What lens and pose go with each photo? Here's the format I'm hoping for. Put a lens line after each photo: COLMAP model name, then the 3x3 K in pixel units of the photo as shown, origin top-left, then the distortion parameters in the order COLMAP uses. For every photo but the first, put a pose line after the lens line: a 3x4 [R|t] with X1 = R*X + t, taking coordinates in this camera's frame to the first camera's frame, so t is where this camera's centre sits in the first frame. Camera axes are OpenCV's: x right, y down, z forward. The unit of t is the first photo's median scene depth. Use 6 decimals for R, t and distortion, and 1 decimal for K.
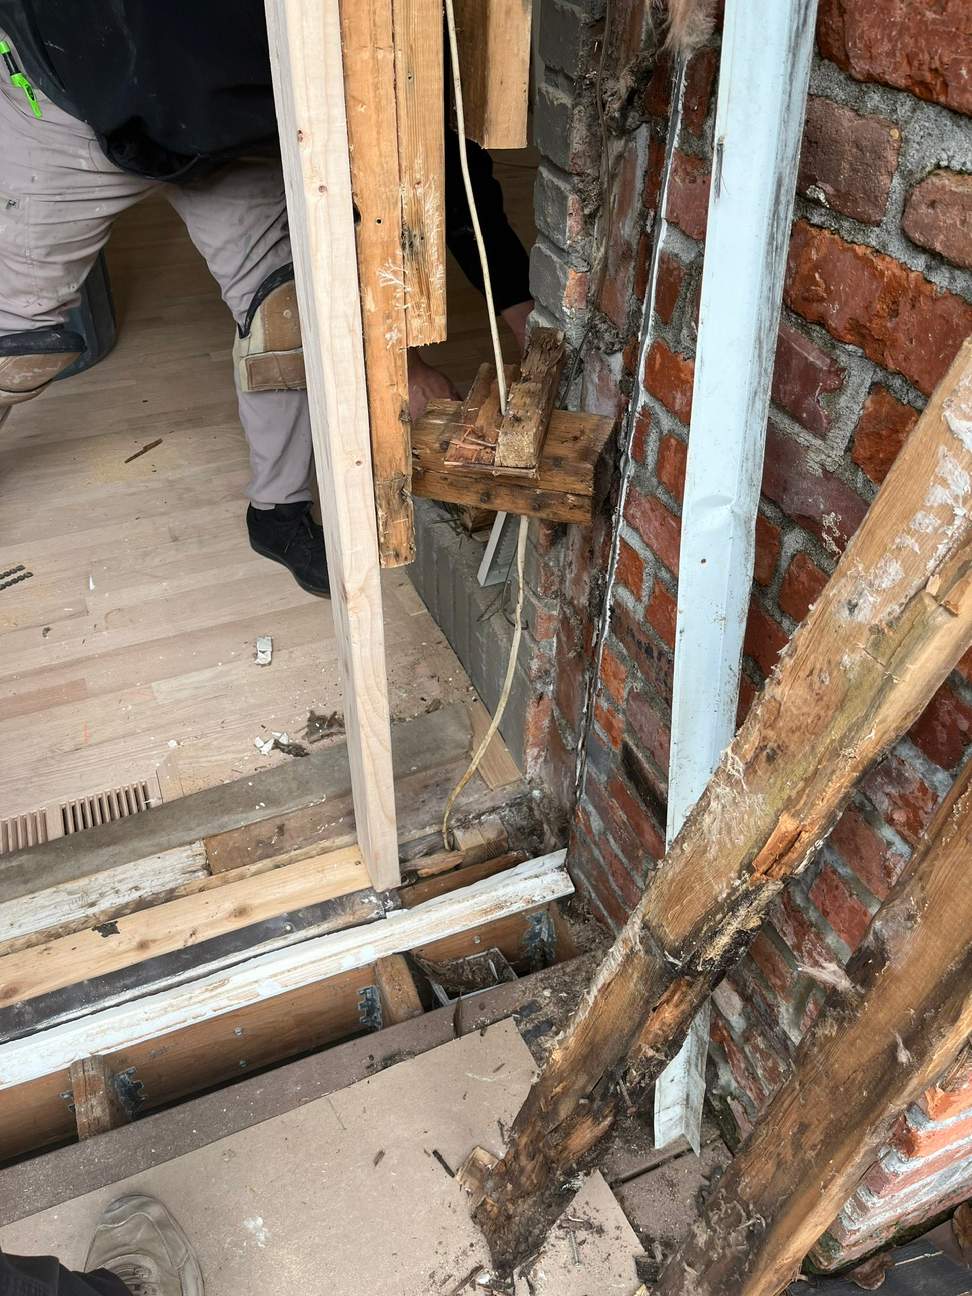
lens RADIAL K [[995.4, 0, 483.5], [0, 995.4, 642.6], [0, 0, 1]] dist [0.083693, -0.107646]
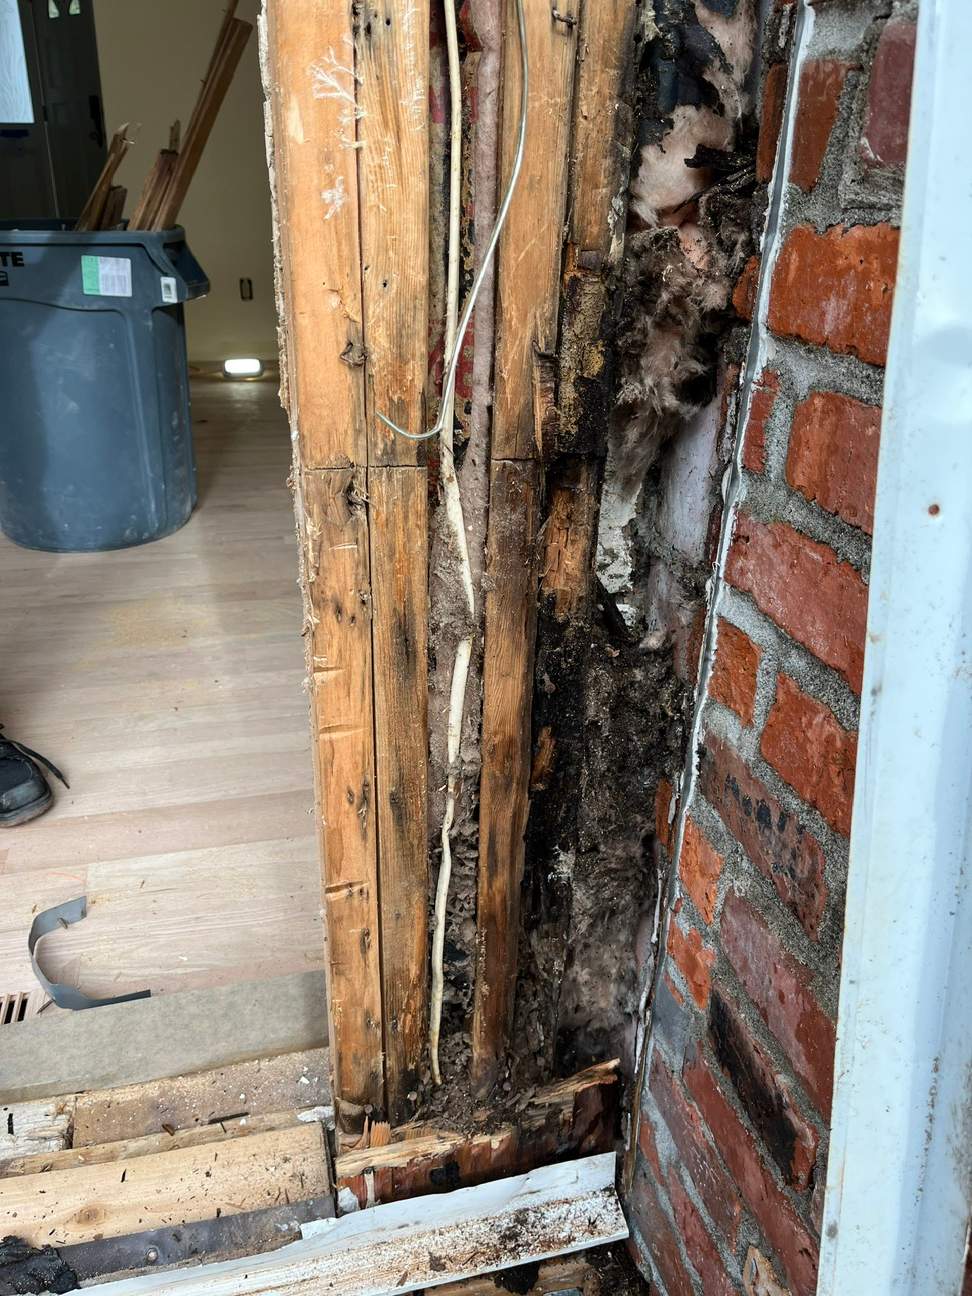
lens RADIAL K [[1050.2, 0, 453.0], [0, 1050.2, 641.6], [0, 0, 1]] dist [0.048343, -0.081635]
pose [[0.987326, 0.072525, -0.141163, 0.071430], [-0.105915, 0.963526, -0.245763, 0.077995], [0.118190, 0.257599, 0.958996, 0.392604]]
